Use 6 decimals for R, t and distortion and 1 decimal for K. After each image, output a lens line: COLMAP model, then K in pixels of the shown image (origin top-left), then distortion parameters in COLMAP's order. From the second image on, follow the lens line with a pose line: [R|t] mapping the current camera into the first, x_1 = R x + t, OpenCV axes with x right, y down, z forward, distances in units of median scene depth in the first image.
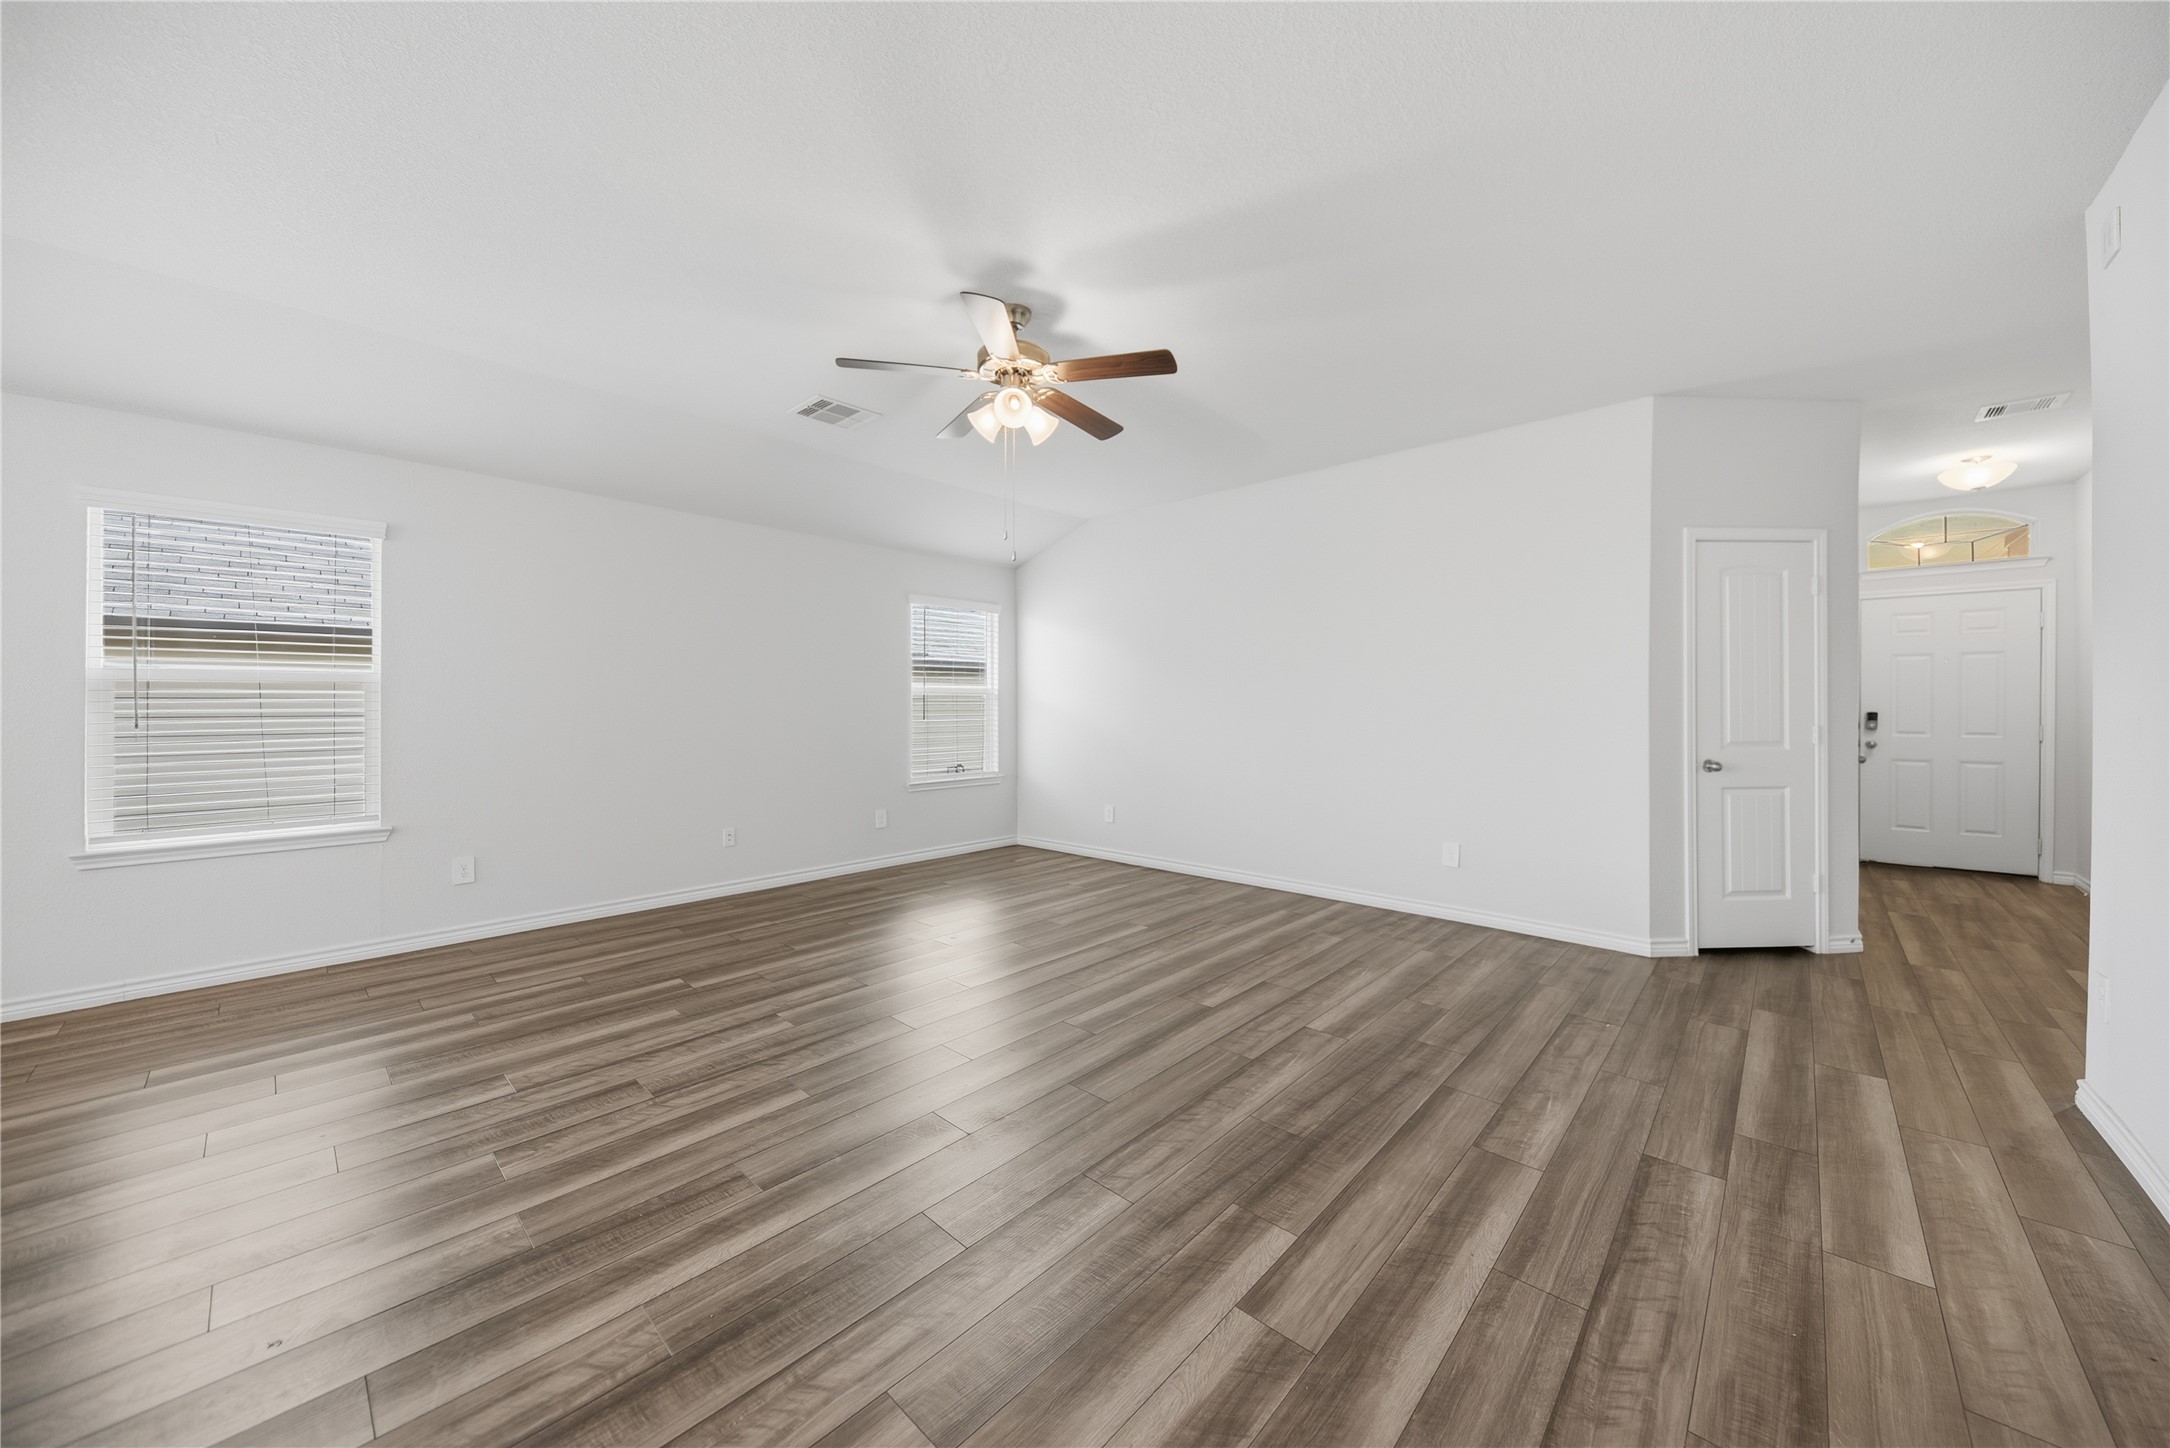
lens RADIAL K [[800.8, 0, 1145.9], [0, 800.8, 705.3], [0, 0, 1]] dist [0.000374, -0.003762]
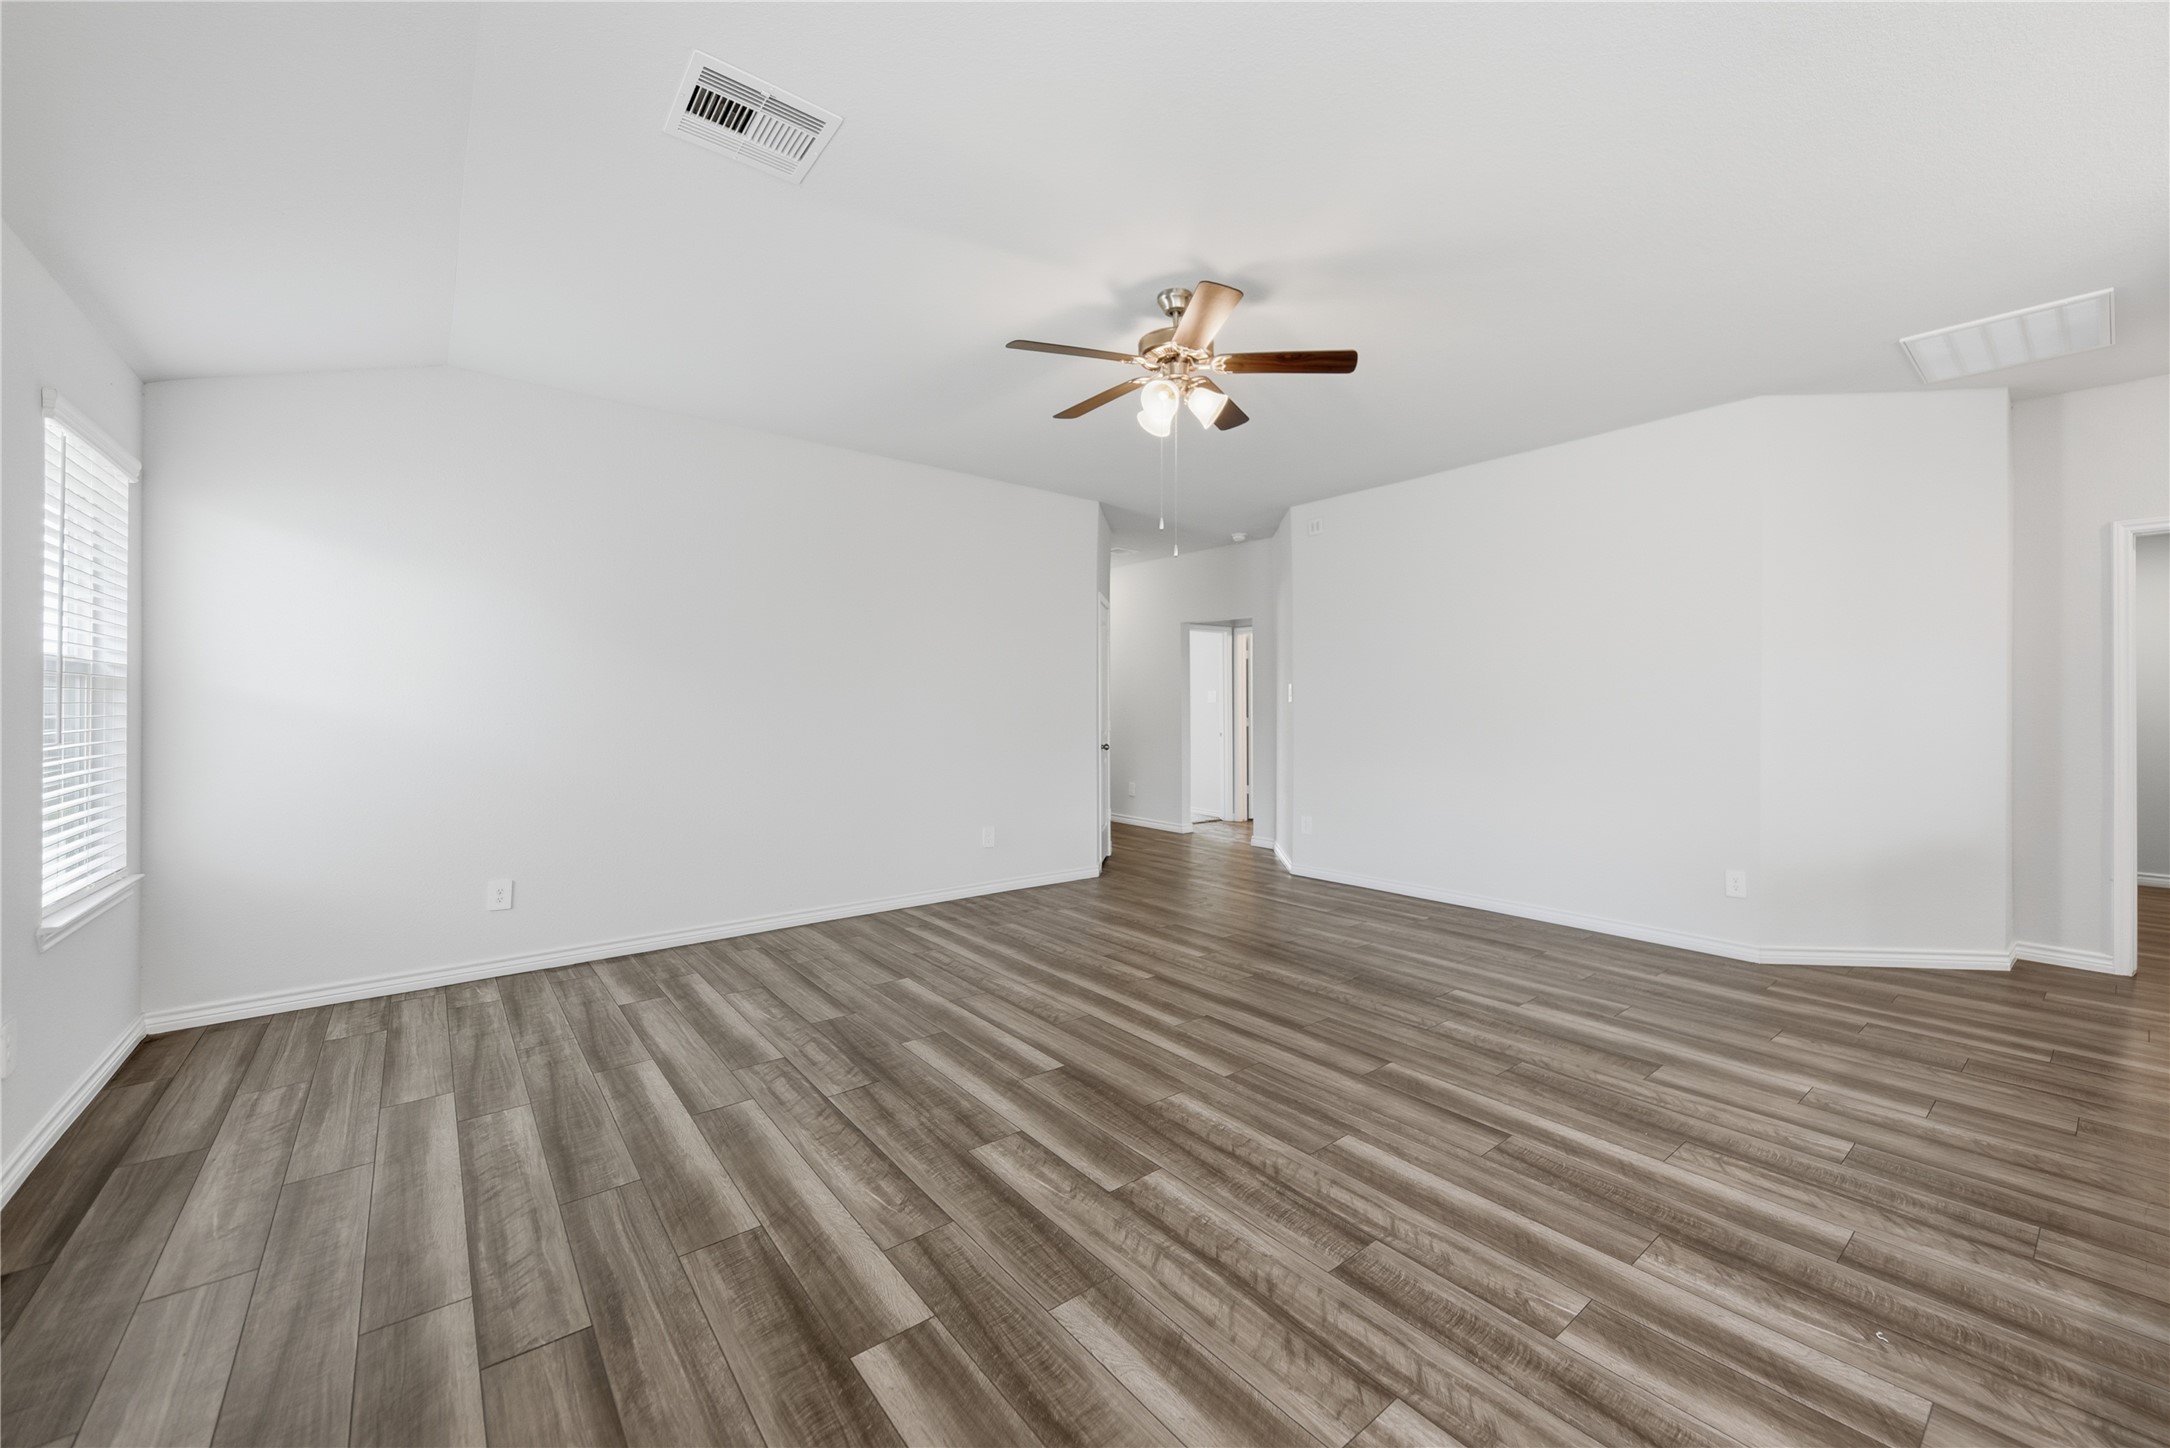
lens RADIAL K [[814.2, 0, 1138.3], [0, 814.2, 706.2], [0, 0, 1]] dist [0.011225, -0.000062]
pose [[0.148884, -0.000727, 0.988854, -1.268342], [-0.002767, 0.999996, 0.001152, -0.017694], [-0.988851, -0.002908, 0.148882, 0.989556]]
